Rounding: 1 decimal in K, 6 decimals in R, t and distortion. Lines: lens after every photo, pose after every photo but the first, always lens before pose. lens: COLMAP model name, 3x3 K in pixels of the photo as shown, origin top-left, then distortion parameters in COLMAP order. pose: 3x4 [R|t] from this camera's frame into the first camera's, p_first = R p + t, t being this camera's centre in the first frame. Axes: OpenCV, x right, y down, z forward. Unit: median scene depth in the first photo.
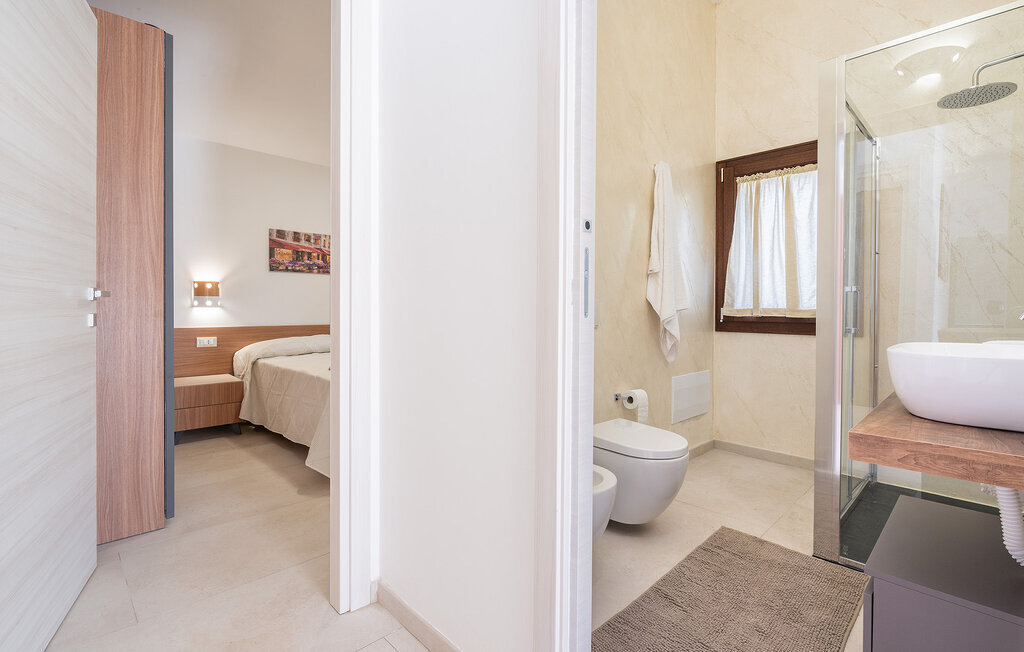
lens RADIAL K [[469.5, 0, 513.2], [0, 469.5, 316.0], [0, 0, 1]] dist [-0.001178, -0.000192]
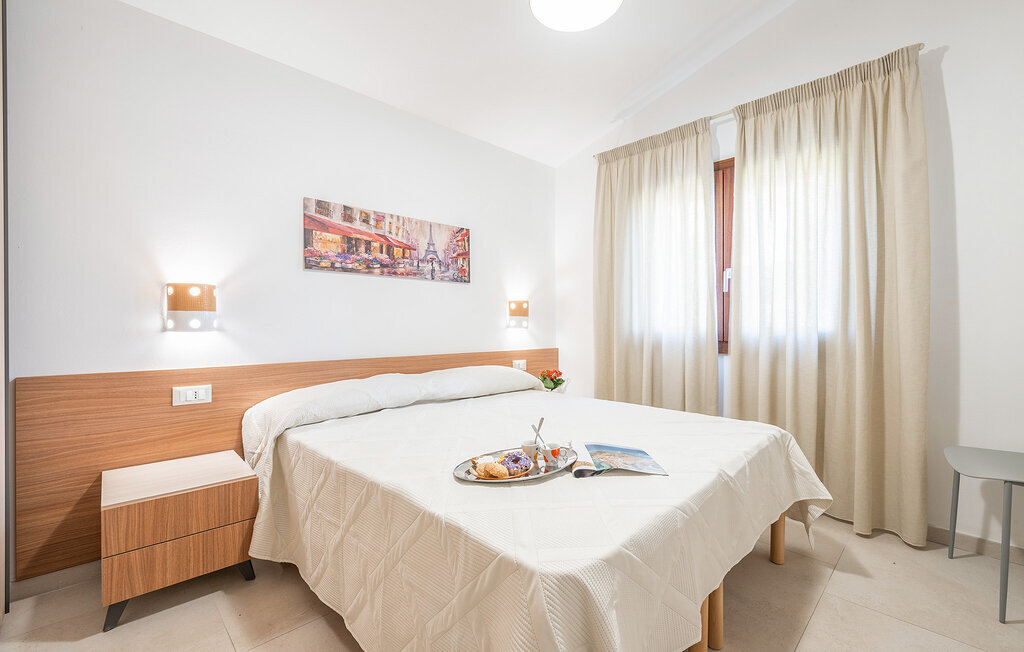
lens RADIAL K [[430.2, 0, 515.9], [0, 430.2, 333.5], [0, 0, 1]] dist [-0.000070, 0.000006]
pose [[0.999969, -0.006487, -0.004440, -0.248936], [0.006476, 0.999976, -0.002500, -0.011196], [0.004456, 0.002471, 0.999987, 0.455603]]
